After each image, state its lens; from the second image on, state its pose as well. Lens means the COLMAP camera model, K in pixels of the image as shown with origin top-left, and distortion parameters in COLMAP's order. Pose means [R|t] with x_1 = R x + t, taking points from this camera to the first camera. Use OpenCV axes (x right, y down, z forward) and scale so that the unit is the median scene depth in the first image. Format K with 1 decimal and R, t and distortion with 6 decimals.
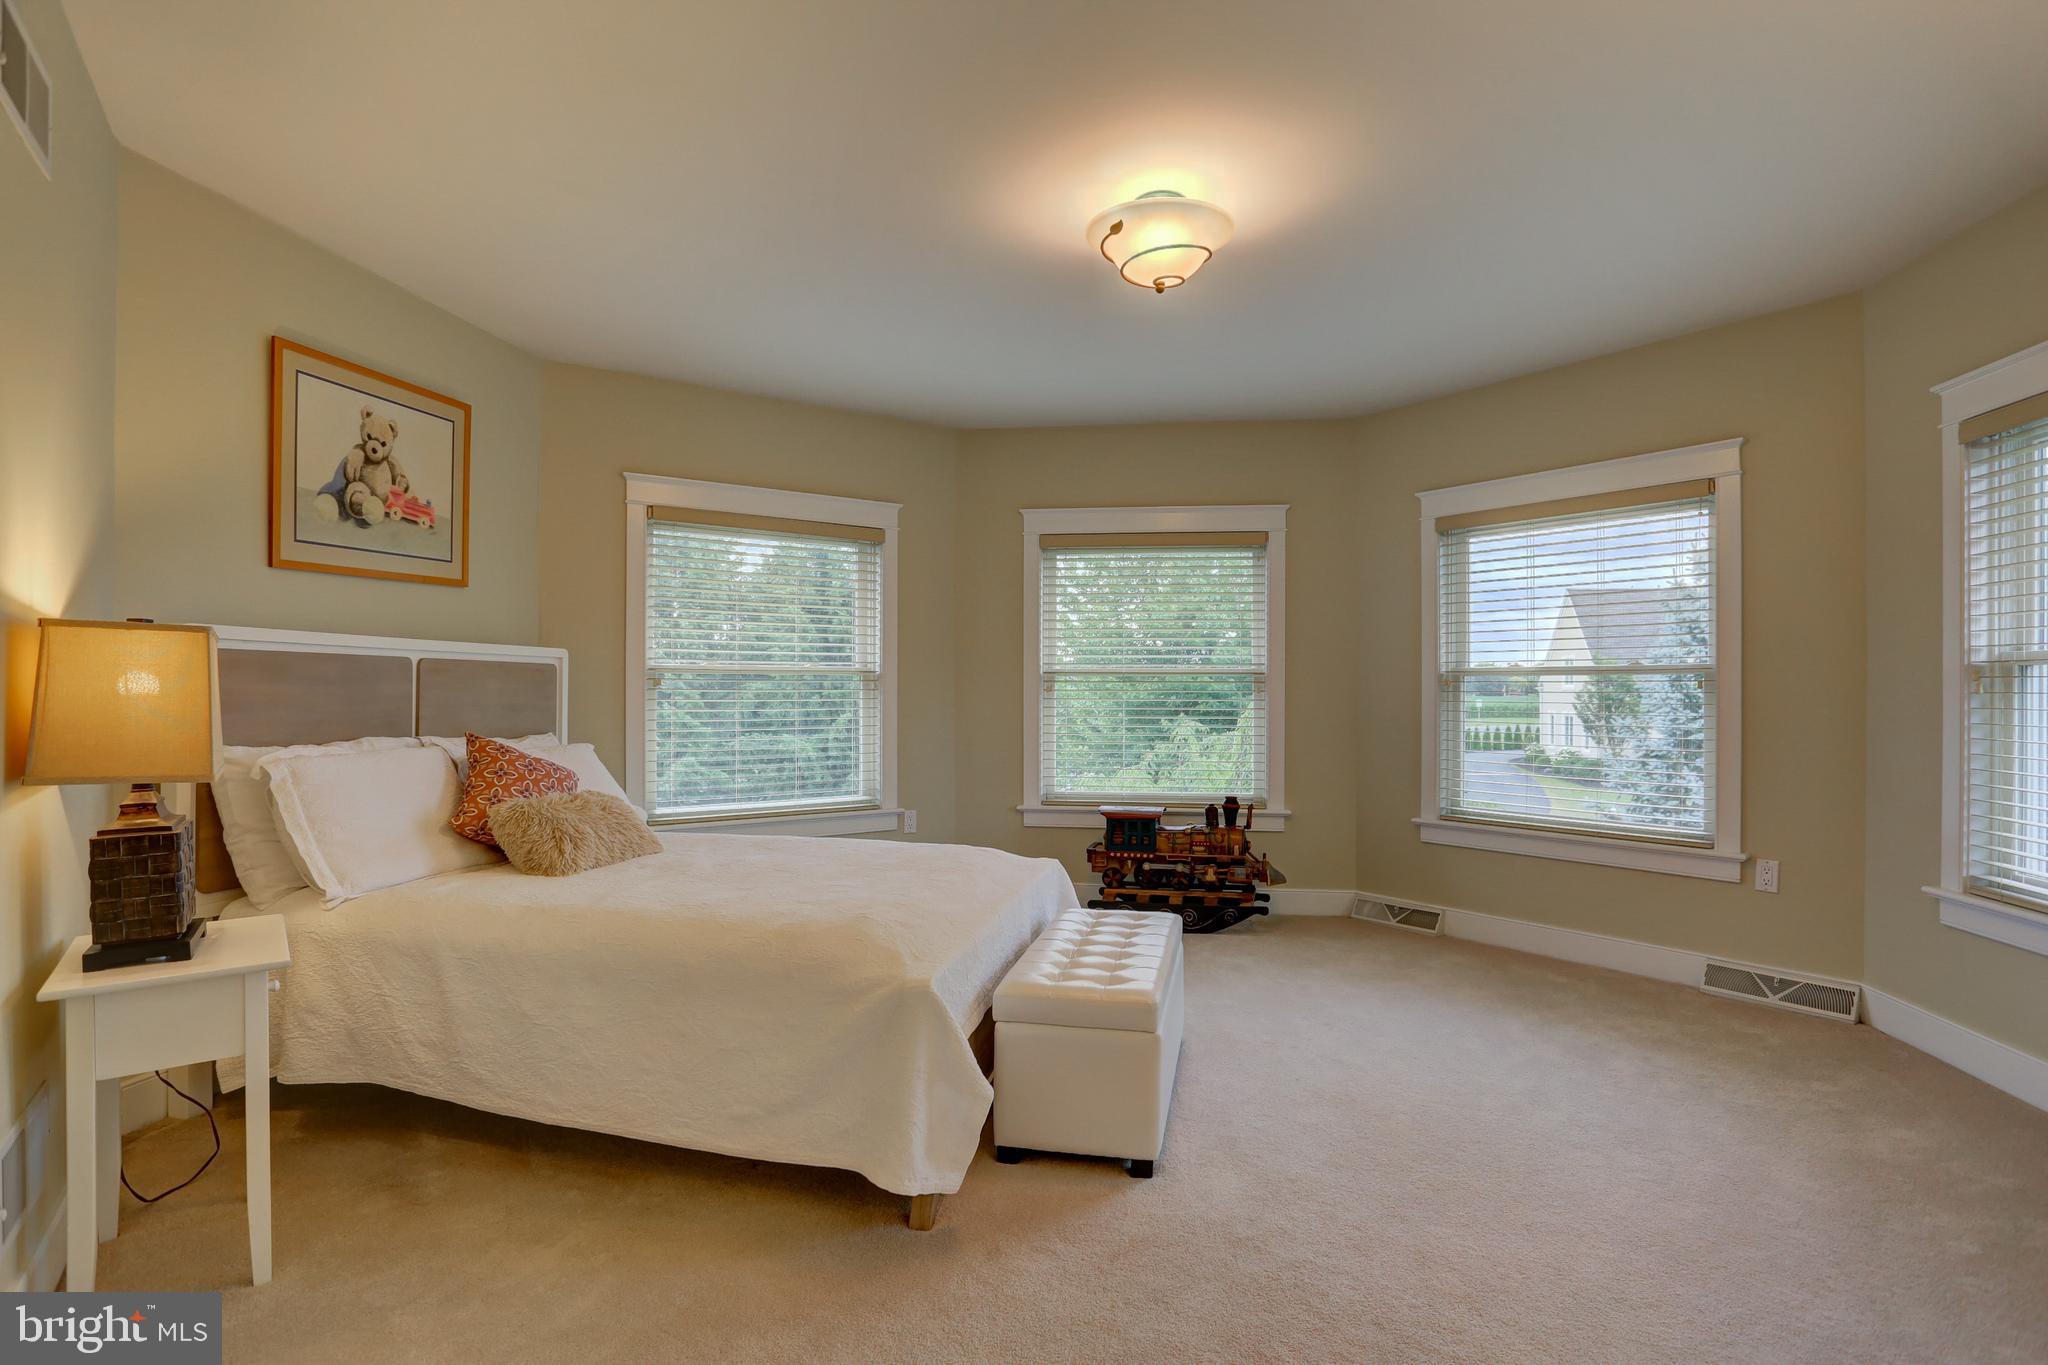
lens RADIAL K [[1005.4, 0, 1024.4], [0, 1005.4, 686.9], [0, 0, 1]] dist [-0.043809, 0.012317]
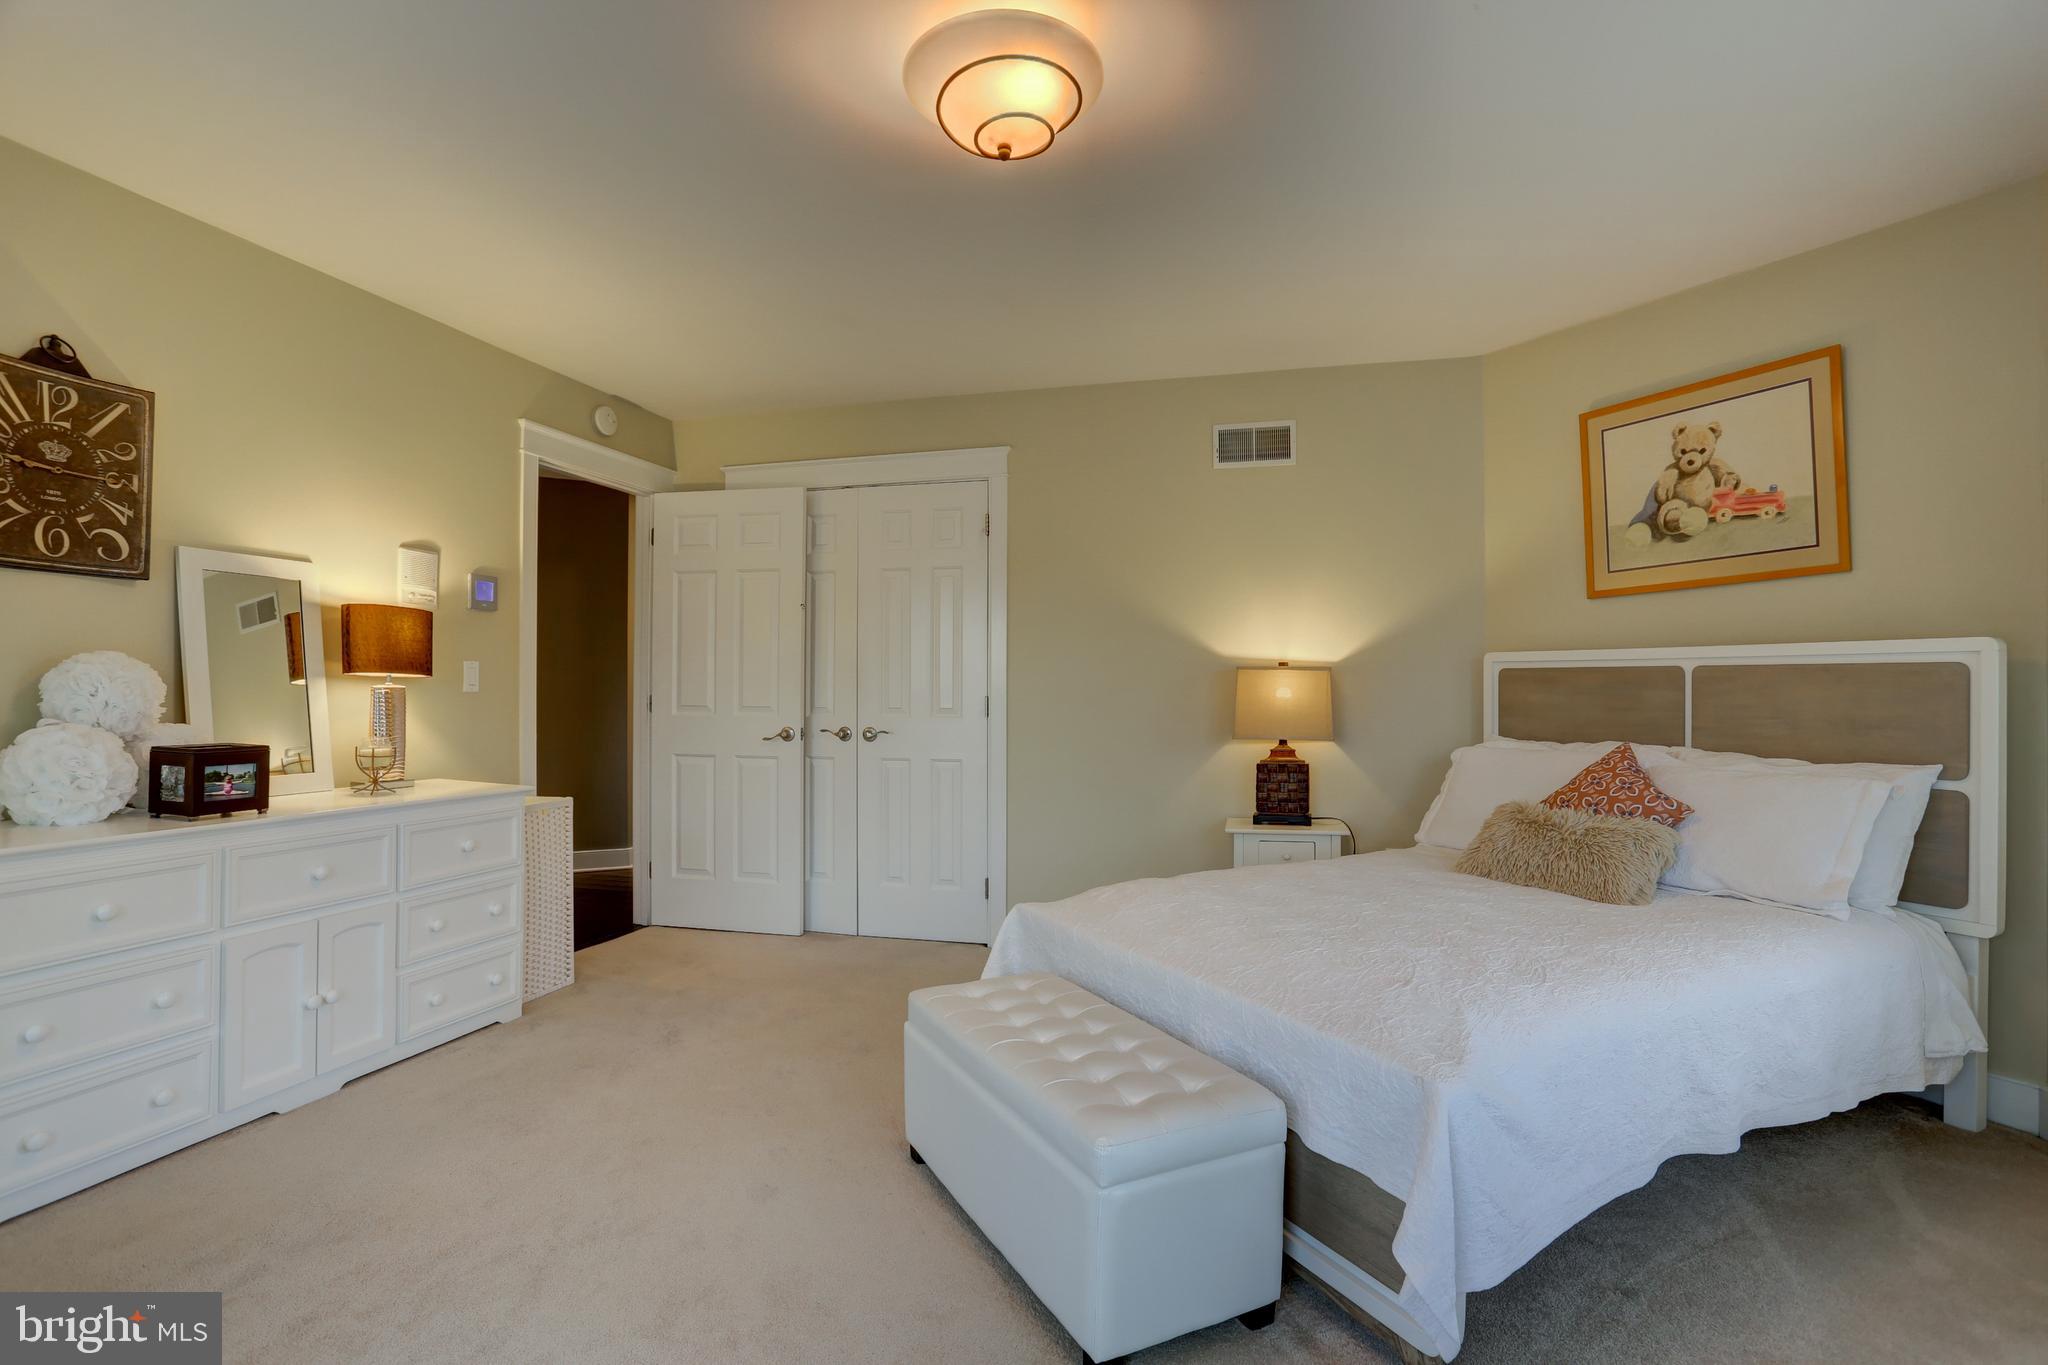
lens RADIAL K [[1005.4, 0, 1024.8], [0, 1005.4, 674.6], [0, 0, 1]] dist [-0.043809, 0.012317]
pose [[-0.790626, -0.002336, -0.612295, 0.504204], [0.004928, 0.999936, -0.010178, -0.014825], [0.612280, -0.011065, -0.790564, 1.387215]]
